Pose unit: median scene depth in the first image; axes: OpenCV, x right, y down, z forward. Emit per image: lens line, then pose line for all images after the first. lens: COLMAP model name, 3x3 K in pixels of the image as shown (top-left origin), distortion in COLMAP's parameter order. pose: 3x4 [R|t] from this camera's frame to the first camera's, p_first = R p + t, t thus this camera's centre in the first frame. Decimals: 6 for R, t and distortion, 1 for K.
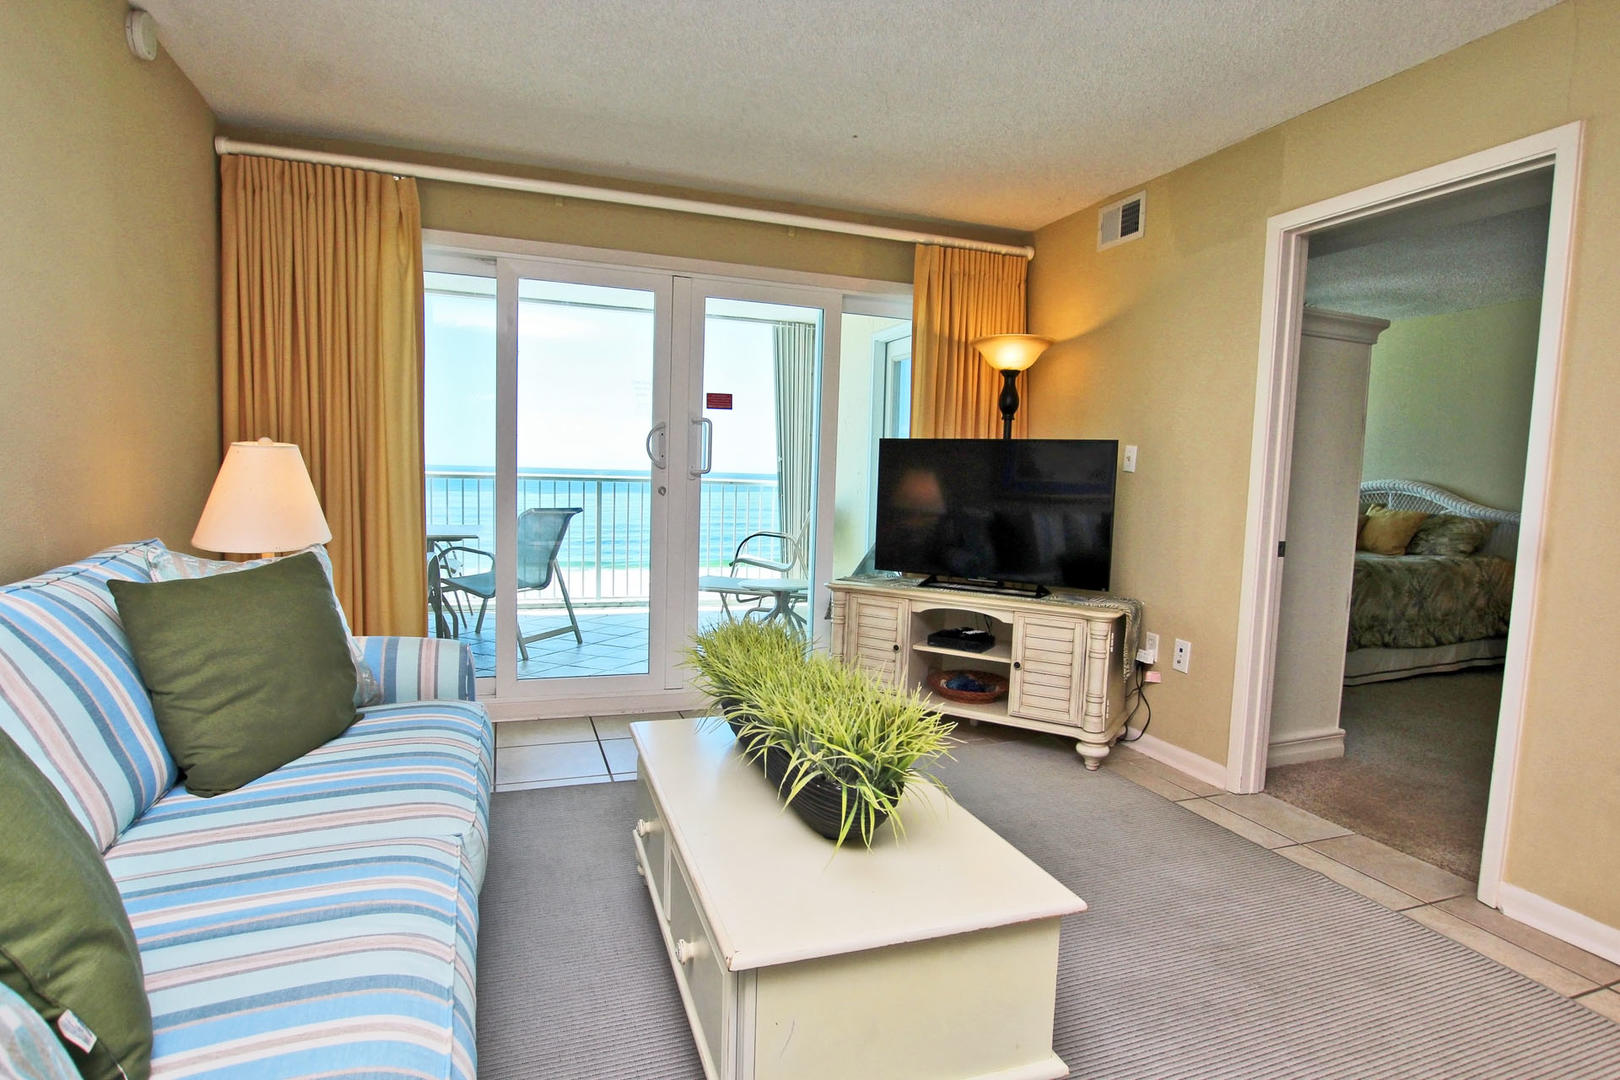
lens RADIAL K [[839.0, 0, 810.0], [0, 839.0, 540.0], [0, 0, 1]] dist [-0.016095, 0.000830]
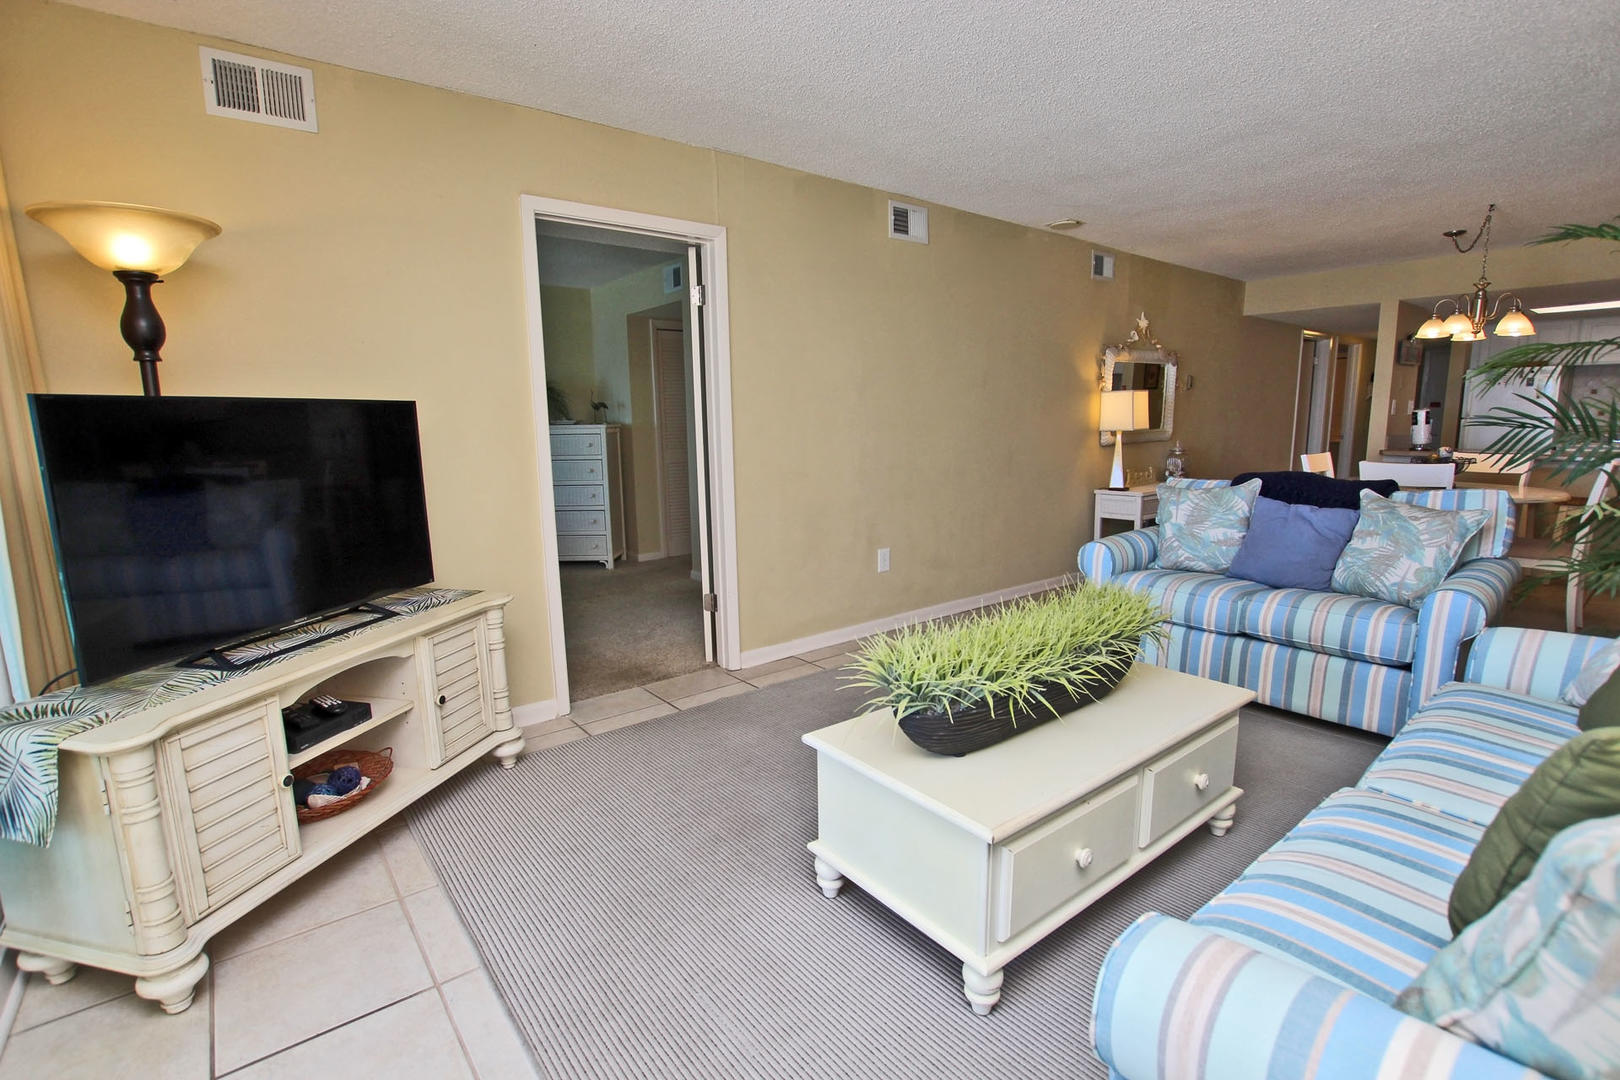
lens RADIAL K [[750.9, 0, 810.0], [0, 750.9, 540.0], [0, 0, 1]] dist [-0.019572, 0.000063]
pose [[-0.312548, -0.176901, 0.933285, -0.399116], [0.080527, 0.974035, 0.211592, -0.094326], [-0.946483, 0.141287, -0.290187, 0.733708]]
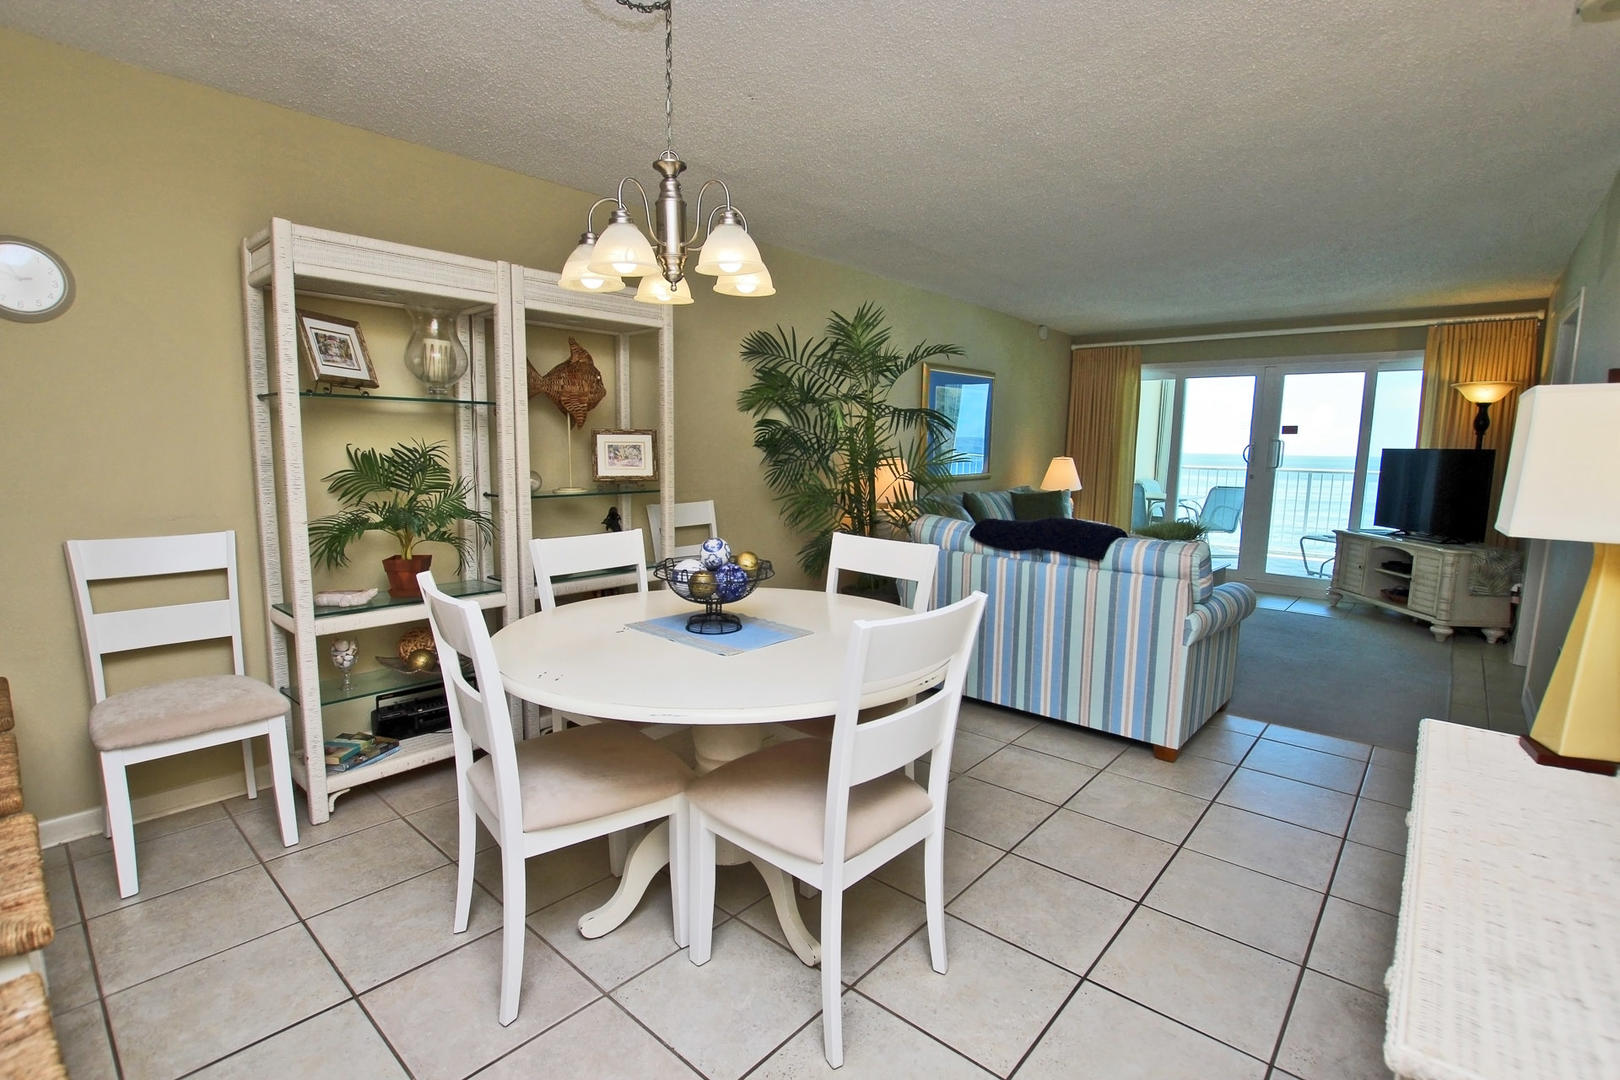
lens RADIAL K [[750.9, 0, 810.0], [0, 750.9, 540.0], [0, 0, 1]] dist [-0.019572, 0.000063]
pose [[0.477421, 0.091194, -0.873929, 0.852024], [-0.073166, 0.995271, 0.063886, 0.051615], [0.875623, 0.033441, 0.481836, -0.726228]]
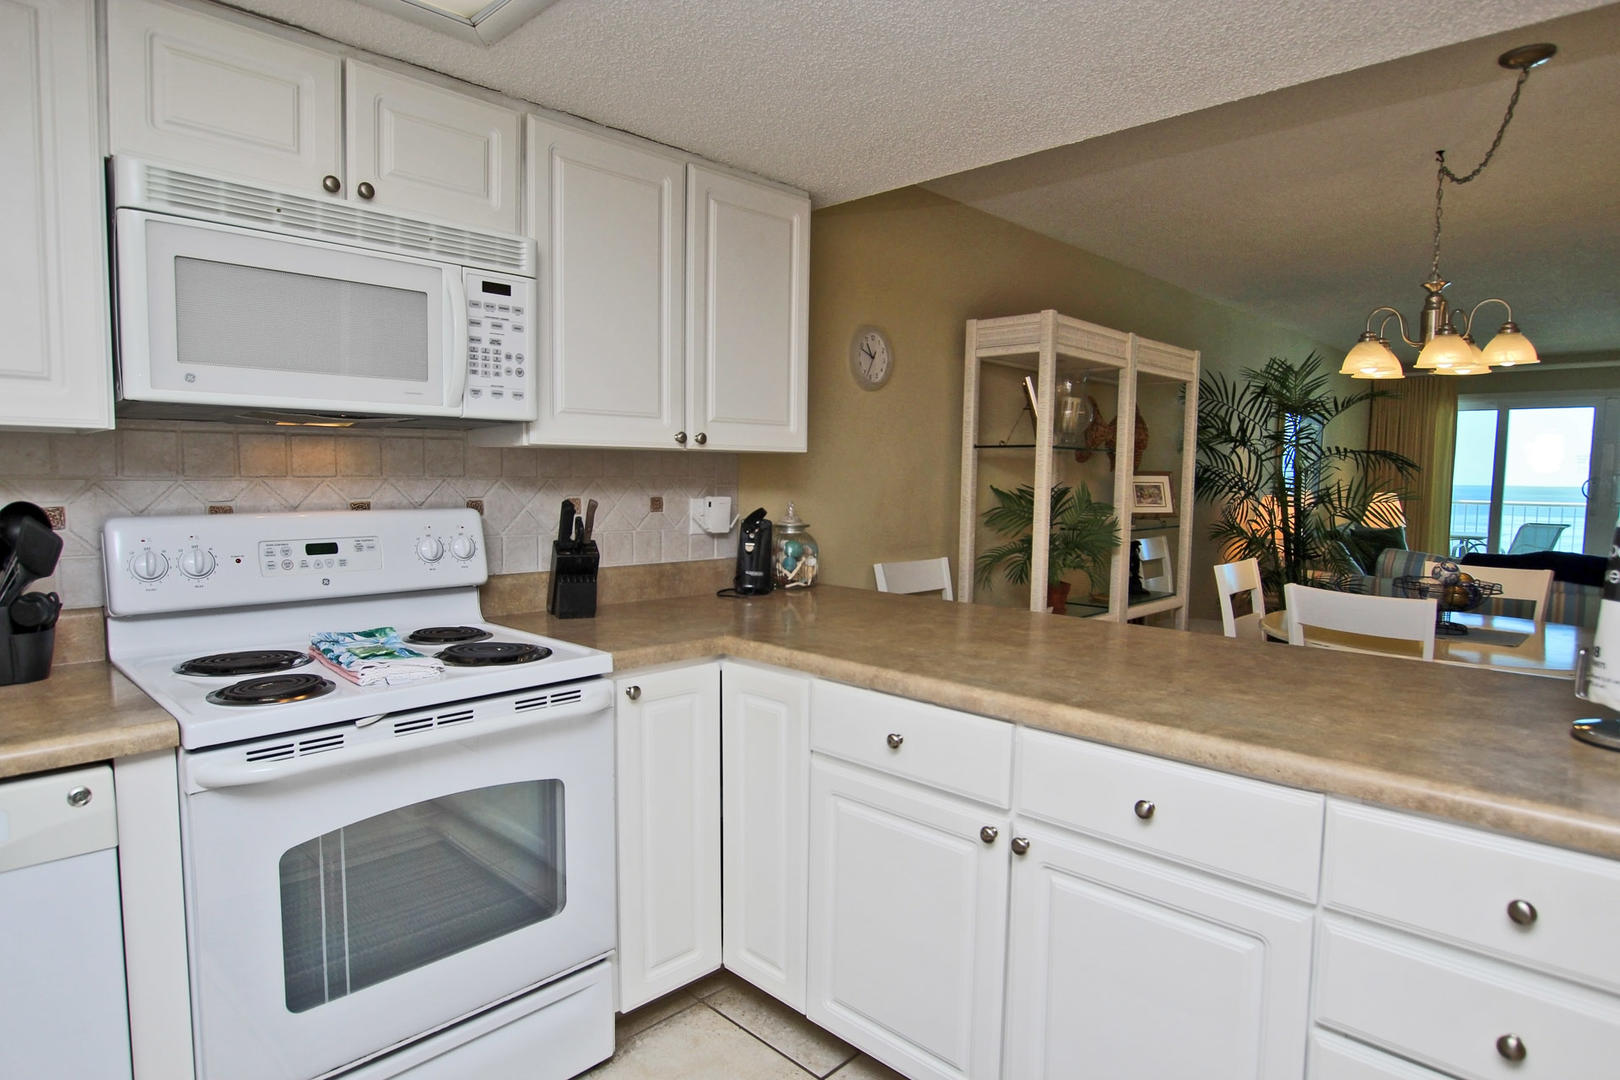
lens RADIAL K [[927.4, 0, 810.0], [0, 927.4, 540.0], [0, 0, 1]] dist [-0.003394, -0.000112]
pose [[0.447634, 0.045393, -0.893064, 0.856043], [-0.075757, 0.997045, 0.012706, 0.102910], [0.891002, 0.061968, 0.449750, -1.430209]]
